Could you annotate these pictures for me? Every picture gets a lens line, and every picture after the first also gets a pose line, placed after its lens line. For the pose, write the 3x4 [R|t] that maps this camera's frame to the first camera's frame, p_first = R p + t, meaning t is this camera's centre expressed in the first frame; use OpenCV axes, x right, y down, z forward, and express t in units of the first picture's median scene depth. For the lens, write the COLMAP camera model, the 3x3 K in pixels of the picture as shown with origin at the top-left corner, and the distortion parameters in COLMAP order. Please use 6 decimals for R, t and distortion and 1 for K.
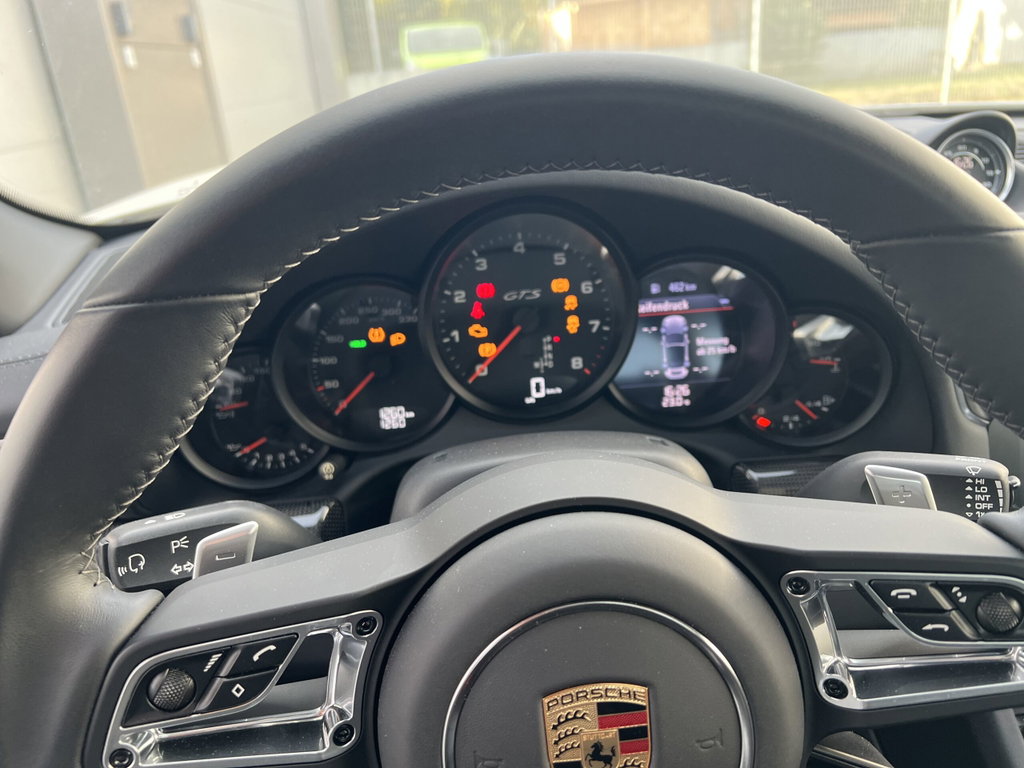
lens RADIAL K [[783.3, 0, 512.0], [0, 783.3, 384.0], [0, 0, 1]] dist [0.003971, -0.010844]
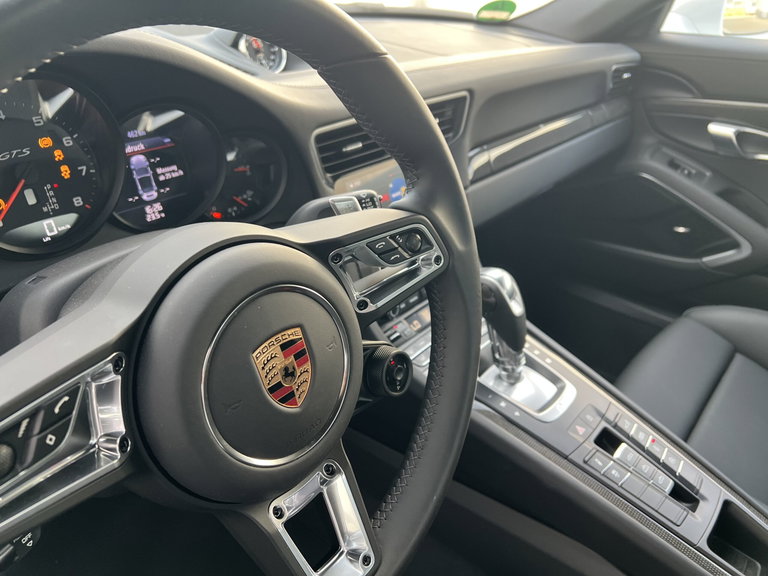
lens RADIAL K [[587.5, 0, 384.0], [0, 587.5, 288.0], [0, 0, 1]] dist [0.003971, -0.010844]
pose [[0.675615, -0.290063, 0.677796, -0.526636], [0.228084, 0.956484, 0.181978, 0.094088], [-0.701086, 0.031647, 0.712374, -0.079892]]
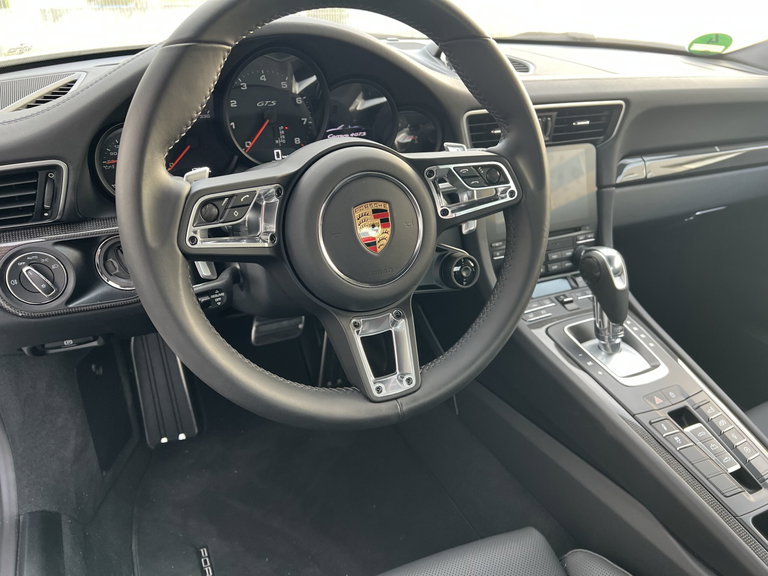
lens RADIAL K [[573.5, 0, 380.3], [0, 573.5, 290.5], [0, 0, 1]] dist [0.068981, -0.094685]
pose [[0.916659, -0.099346, 0.387126, -0.619319], [0.080282, 0.994641, 0.065151, 0.515898], [-0.391524, -0.028642, 0.919722, -0.806540]]
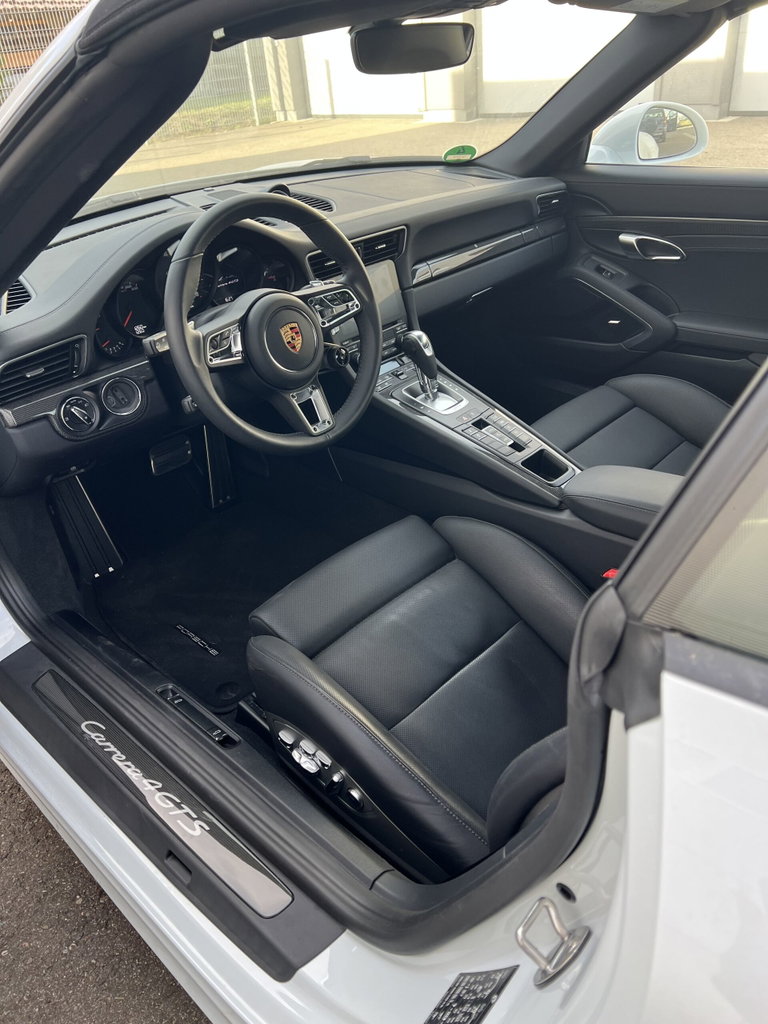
lens RADIAL K [[764.7, 0, 384.0], [0, 764.7, 512.0], [0, 0, 1]] dist [0.068981, -0.094685]
pose [[0.718017, -0.342923, 0.605686, -2.560960], [0.277302, 0.939100, 0.202963, 0.621904], [-0.638401, 0.022227, 0.769383, -2.824222]]
